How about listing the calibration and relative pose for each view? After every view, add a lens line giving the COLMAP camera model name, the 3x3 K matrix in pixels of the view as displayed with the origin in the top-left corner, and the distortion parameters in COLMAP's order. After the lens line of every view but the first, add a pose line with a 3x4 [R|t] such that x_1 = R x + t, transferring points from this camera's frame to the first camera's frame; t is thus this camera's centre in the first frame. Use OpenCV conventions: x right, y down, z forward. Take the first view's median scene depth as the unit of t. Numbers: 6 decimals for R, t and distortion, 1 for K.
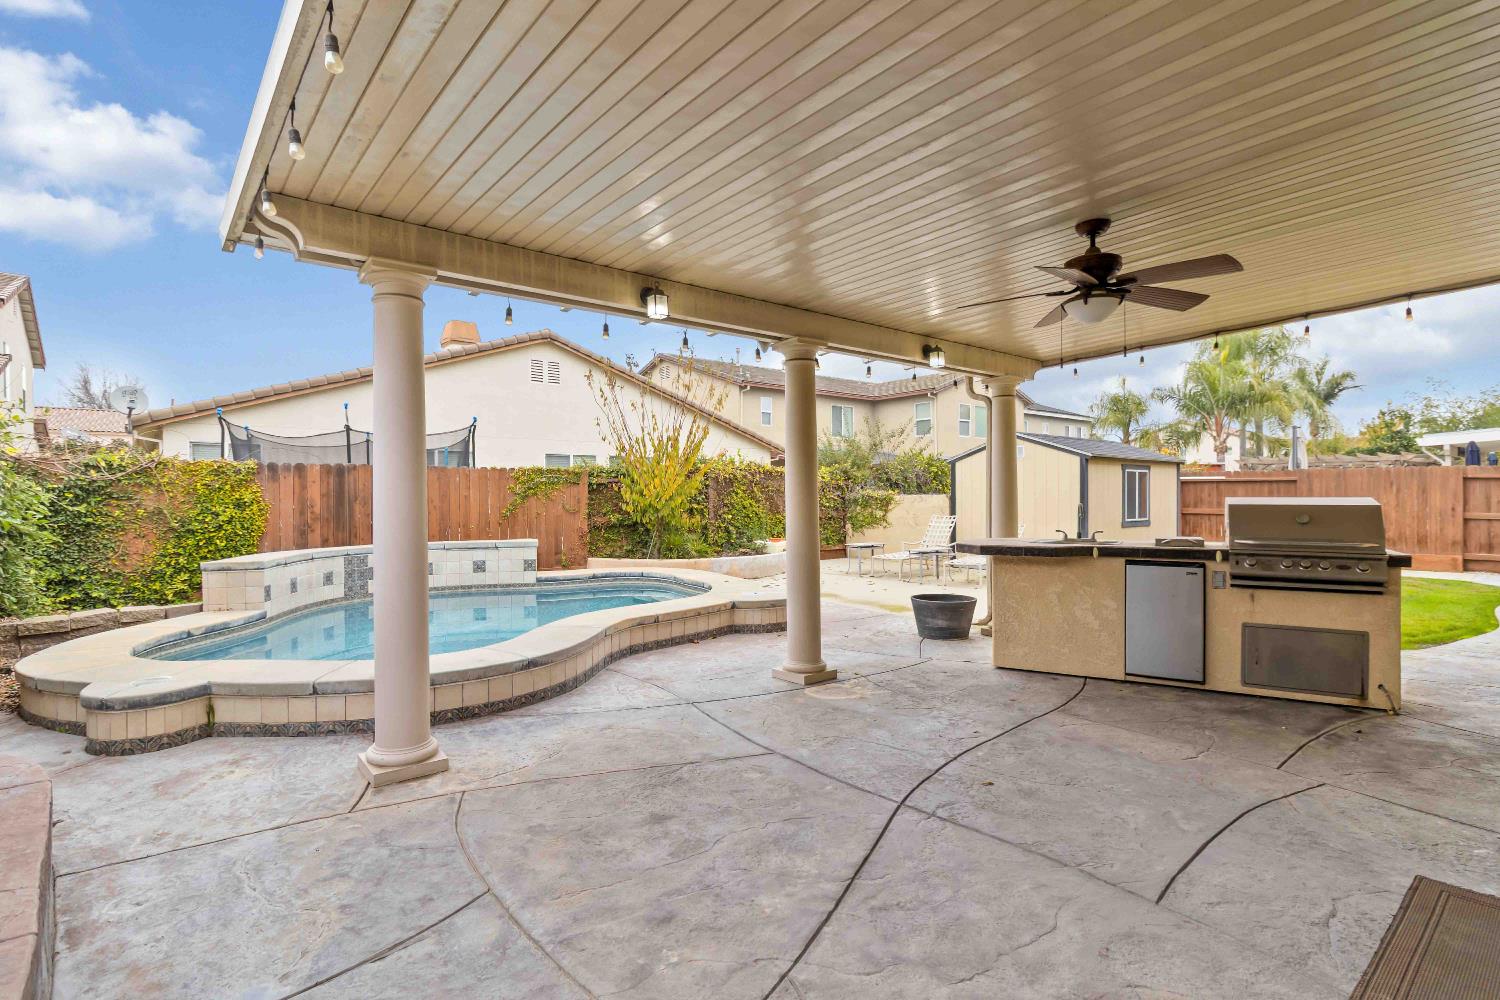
lens RADIAL K [[710.0, 0, 764.0], [0, 710.0, 493.4], [0, 0, 1]] dist [0.001694, 0.000702]
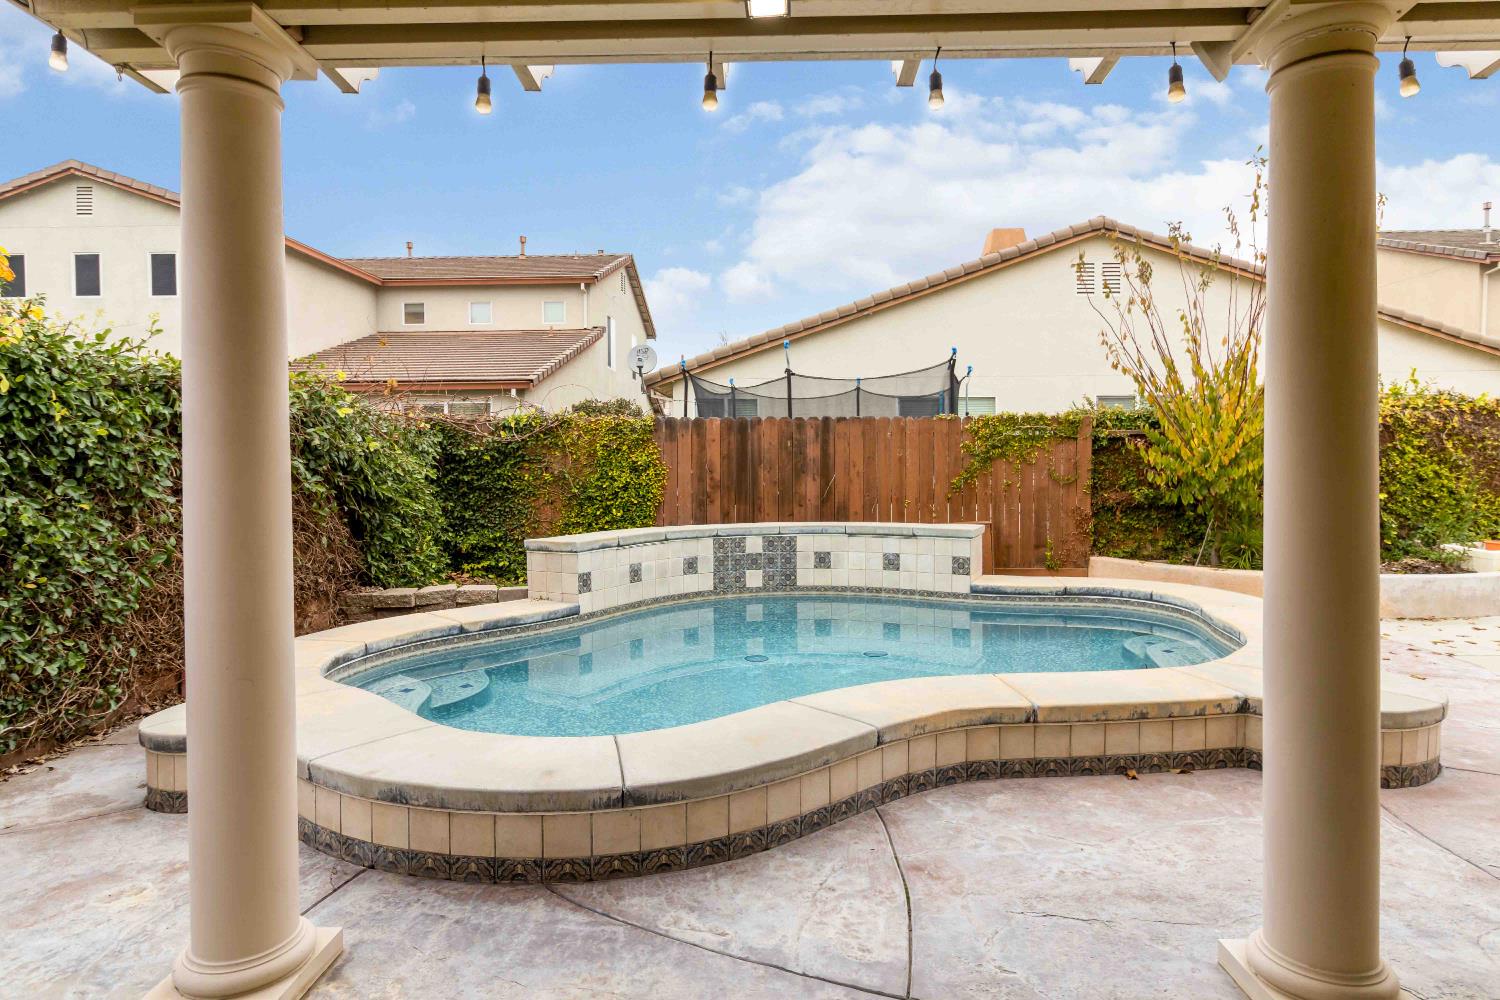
lens RADIAL K [[896.0, 0, 750.0], [0, 896.0, 500.0], [0, 0, 1]] dist [0.003684, -0.000151]
pose [[0.745988, 0.032805, -0.665151, 0.077957], [0.002798, 0.998623, 0.052390, -0.002498], [0.665953, -0.040943, 0.744869, 0.300937]]
